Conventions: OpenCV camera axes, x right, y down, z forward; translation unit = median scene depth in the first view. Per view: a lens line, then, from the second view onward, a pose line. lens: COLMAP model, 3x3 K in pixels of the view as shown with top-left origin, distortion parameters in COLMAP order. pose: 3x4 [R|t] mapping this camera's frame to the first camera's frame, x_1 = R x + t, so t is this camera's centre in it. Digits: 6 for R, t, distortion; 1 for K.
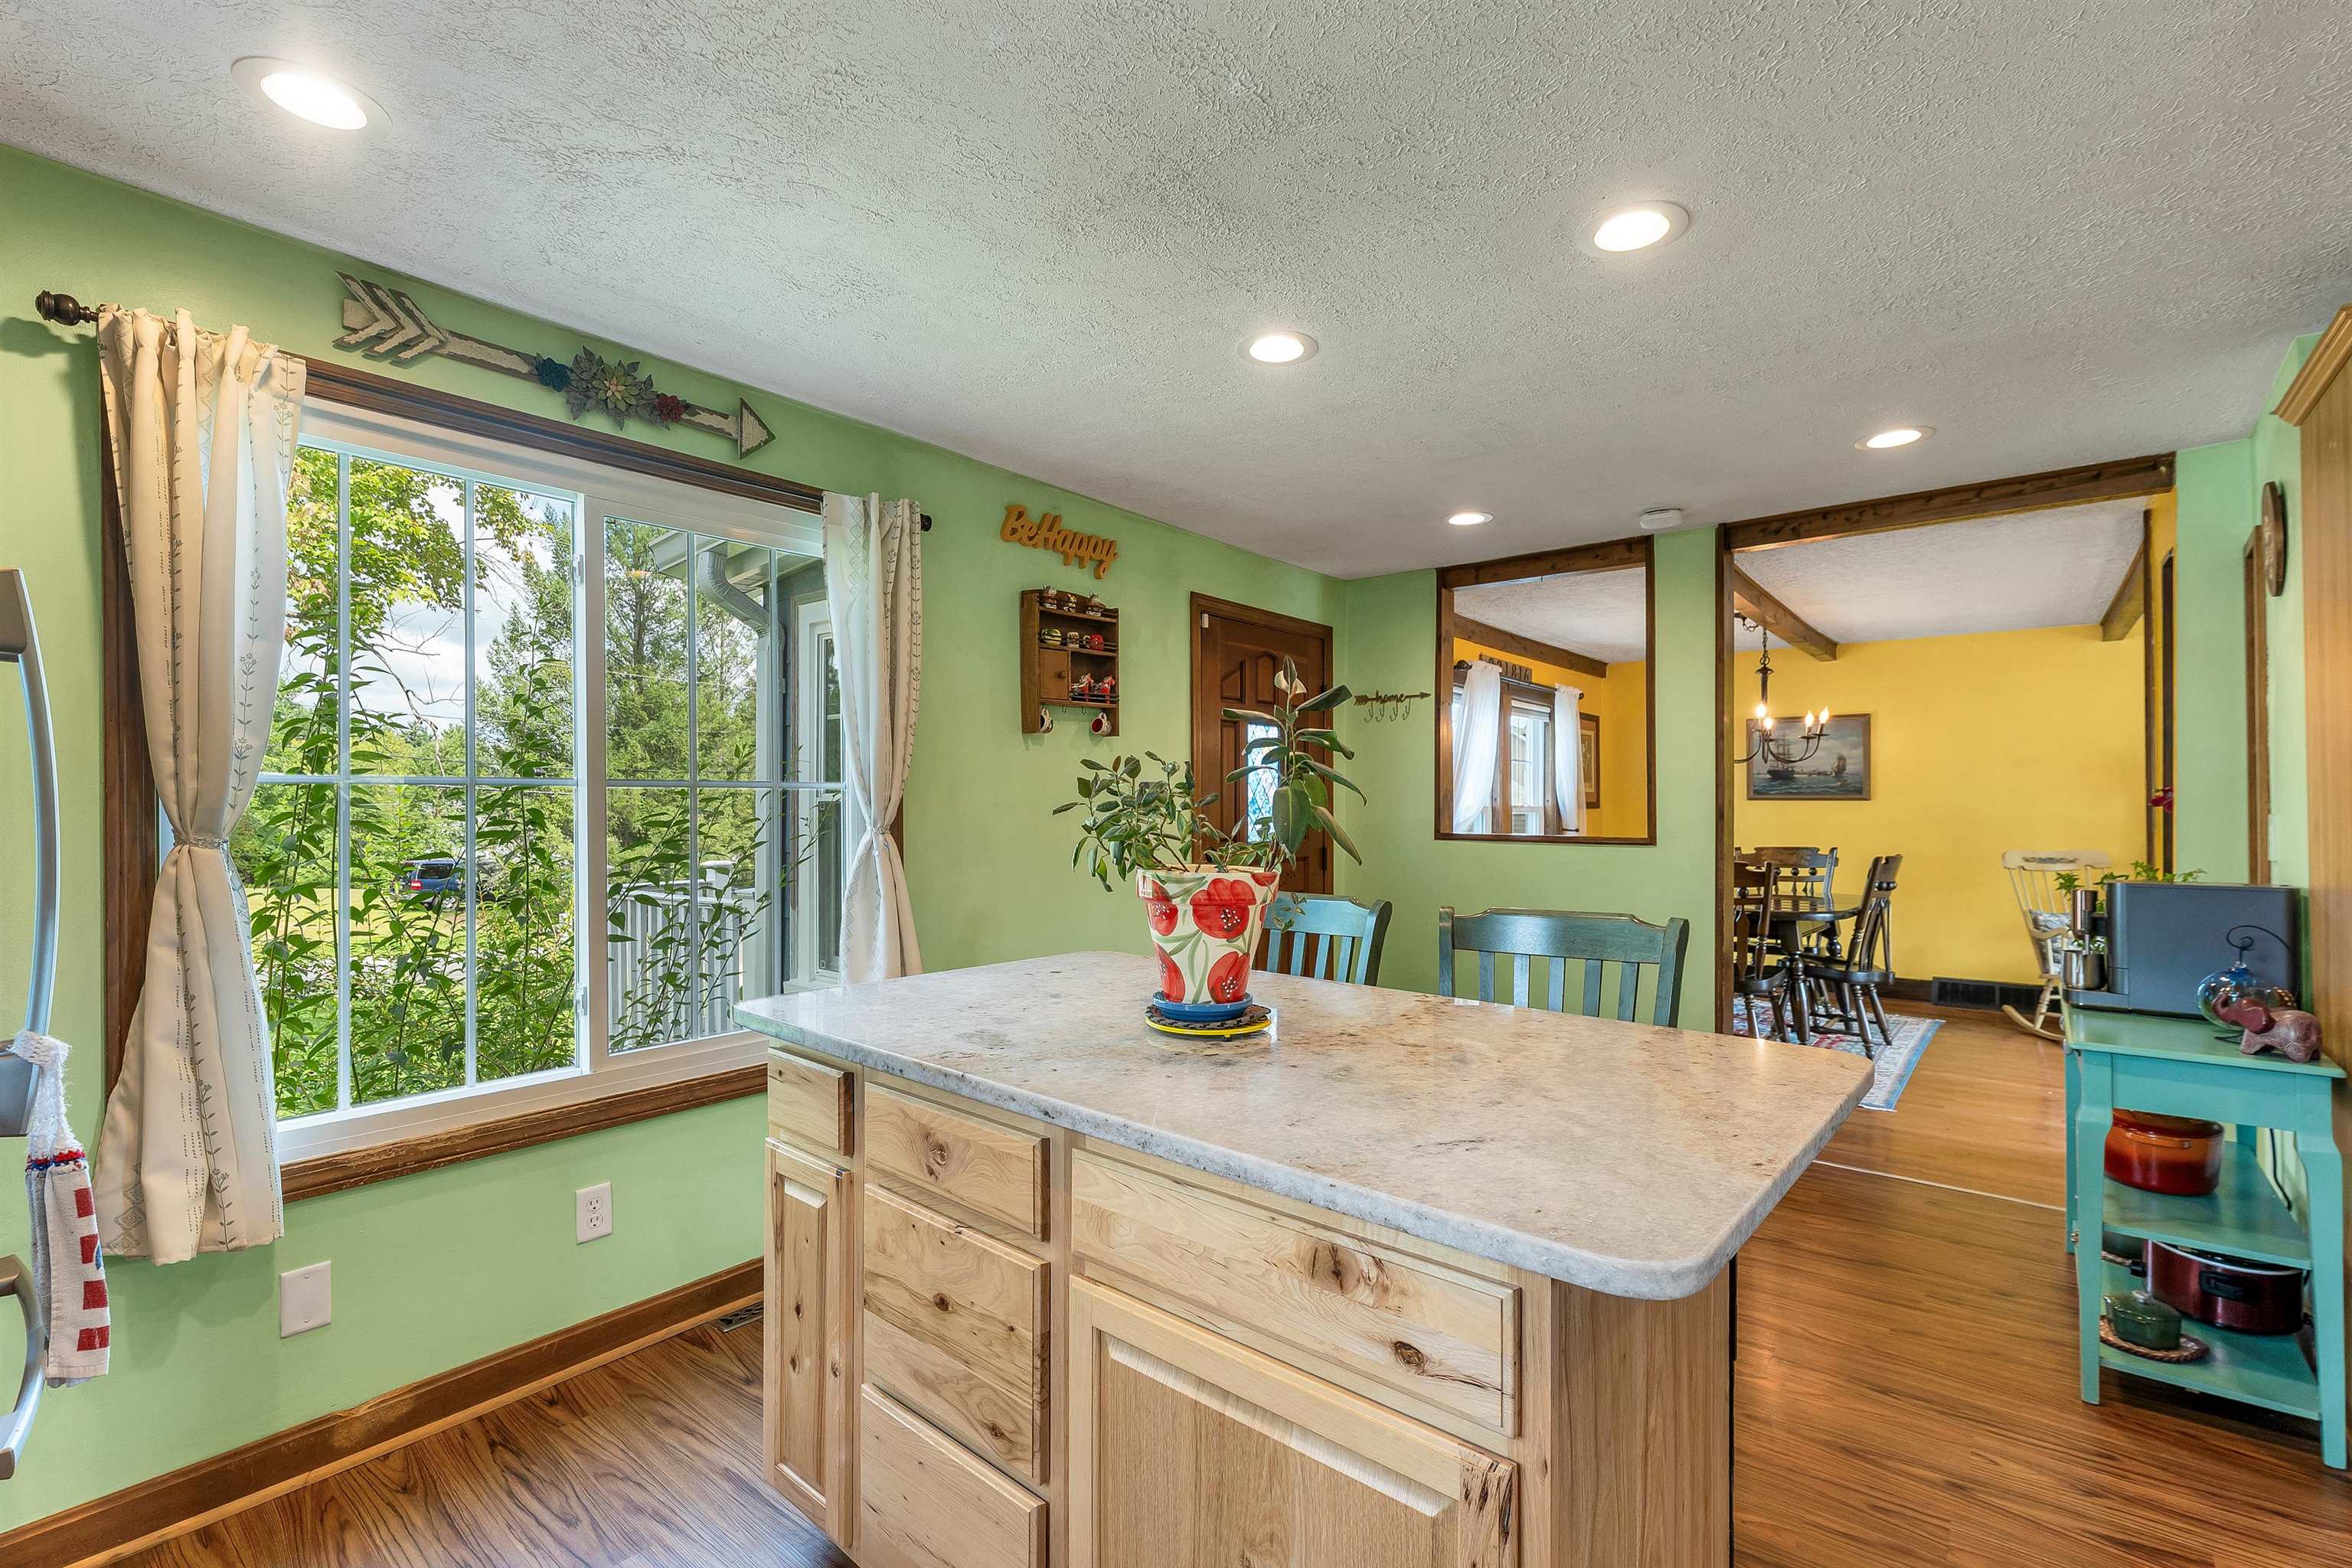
lens RADIAL K [[1033.5, 0, 1172.4], [0, 1033.5, 805.8], [0, 0, 1]] dist [0.000376, -0.000240]
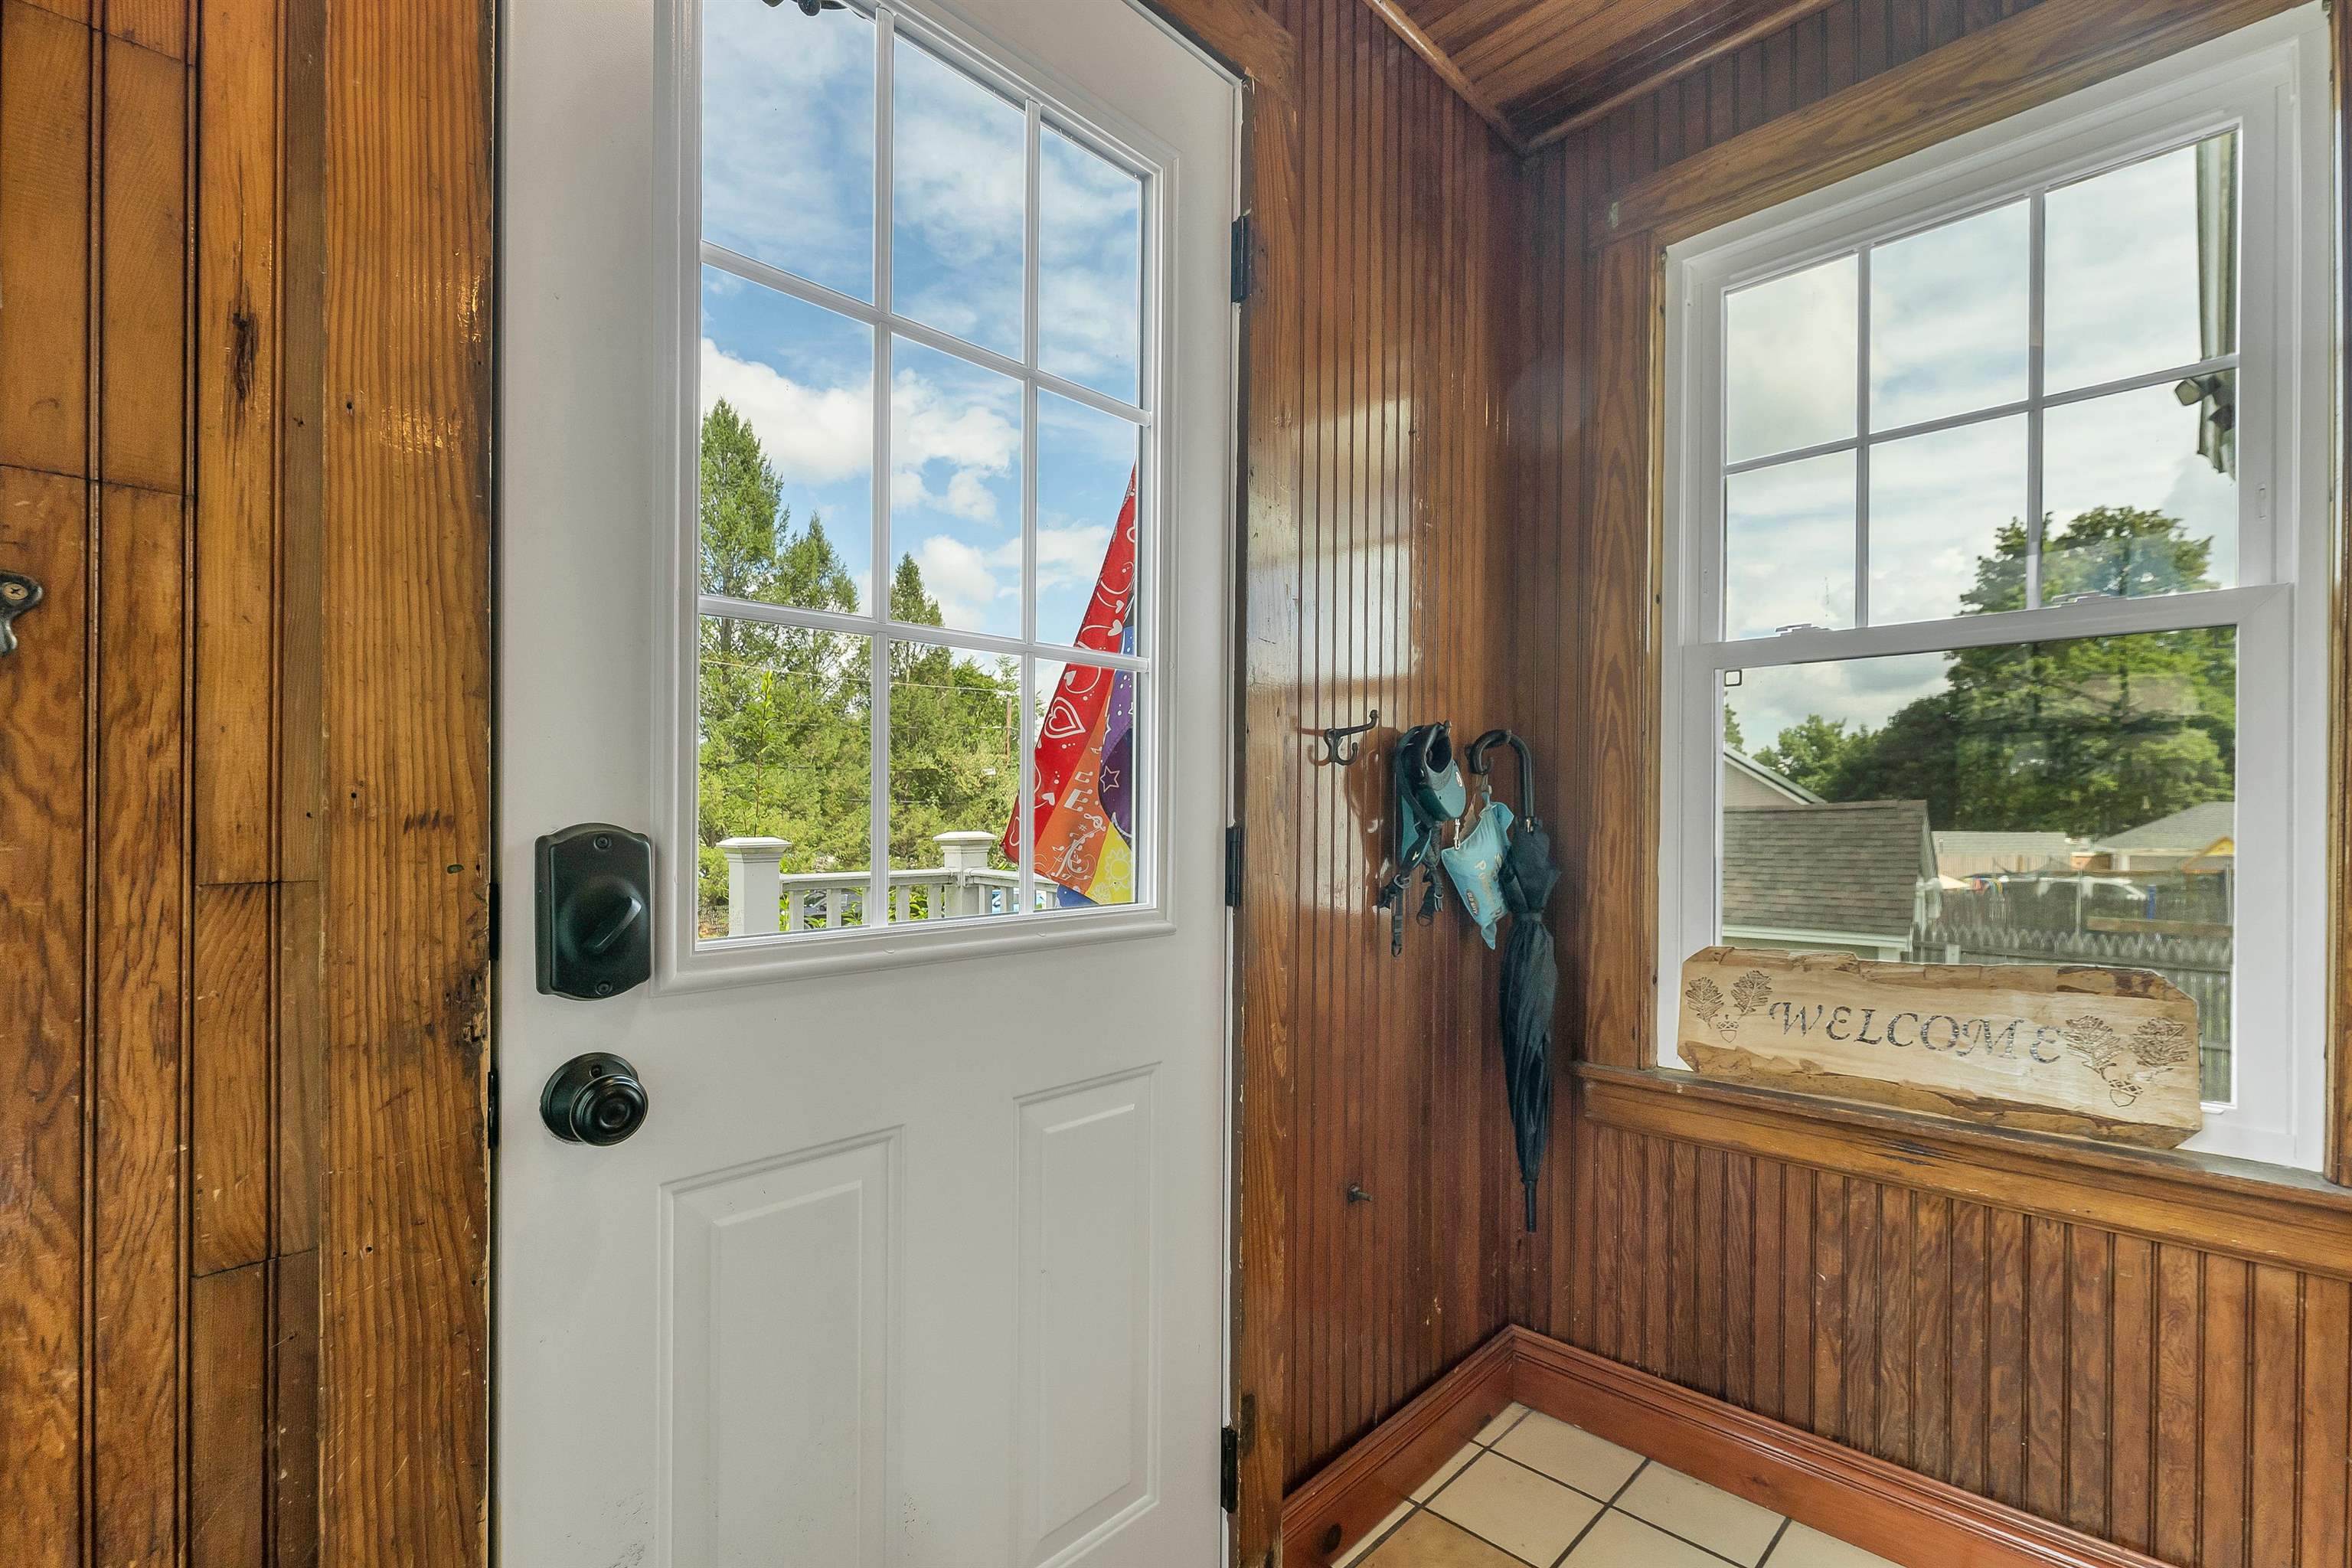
lens RADIAL K [[1013.9, 0, 1177.4], [0, 1013.9, 813.1], [0, 0, 1]] dist [0.001944, 0.000271]
pose [[0.994994, 0.006864, -0.099700, -0.115624], [-0.006877, 0.999976, 0.000220, 0.064186], [0.099699, 0.000467, 0.995018, 1.100166]]
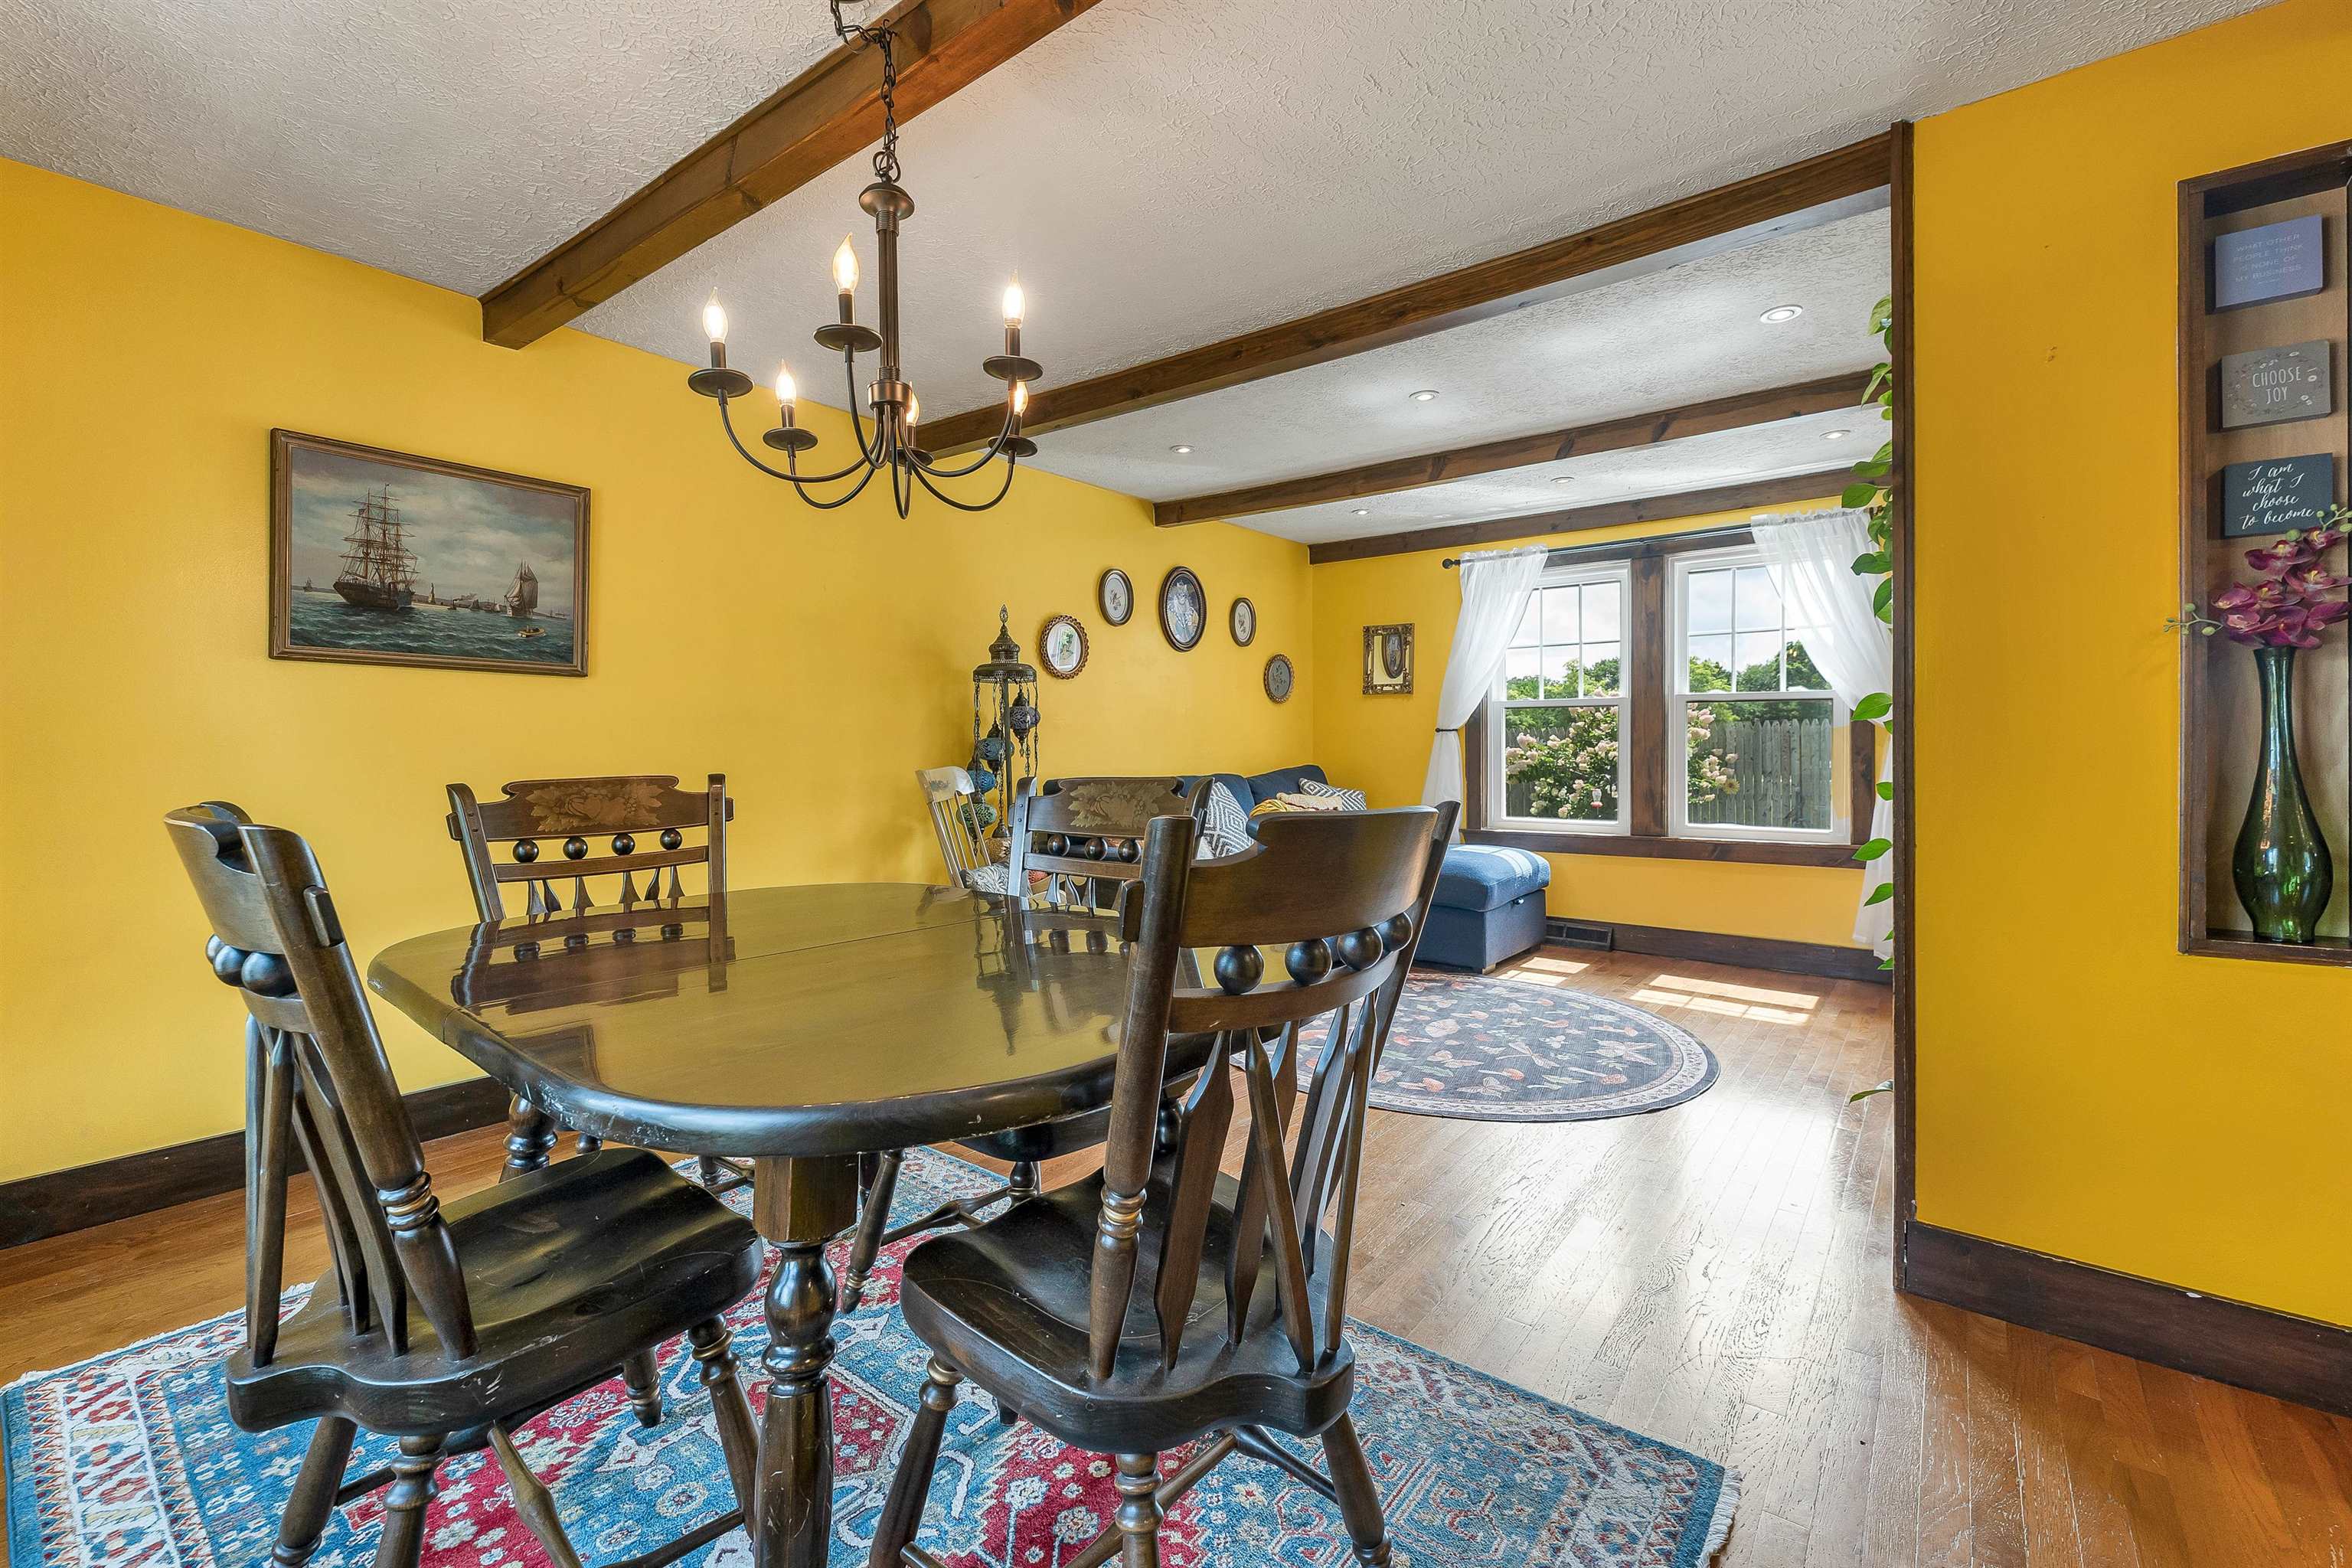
lens RADIAL K [[992.3, 0, 1169.6], [0, 992.3, 753.3], [0, 0, 1]] dist [0.004079, -0.000126]
pose [[-0.033399, 0.000511, 0.999442, 0.383791], [0.001609, 0.999999, -0.000458, 0.050795], [-0.999441, 0.001593, -0.033400, 1.303273]]
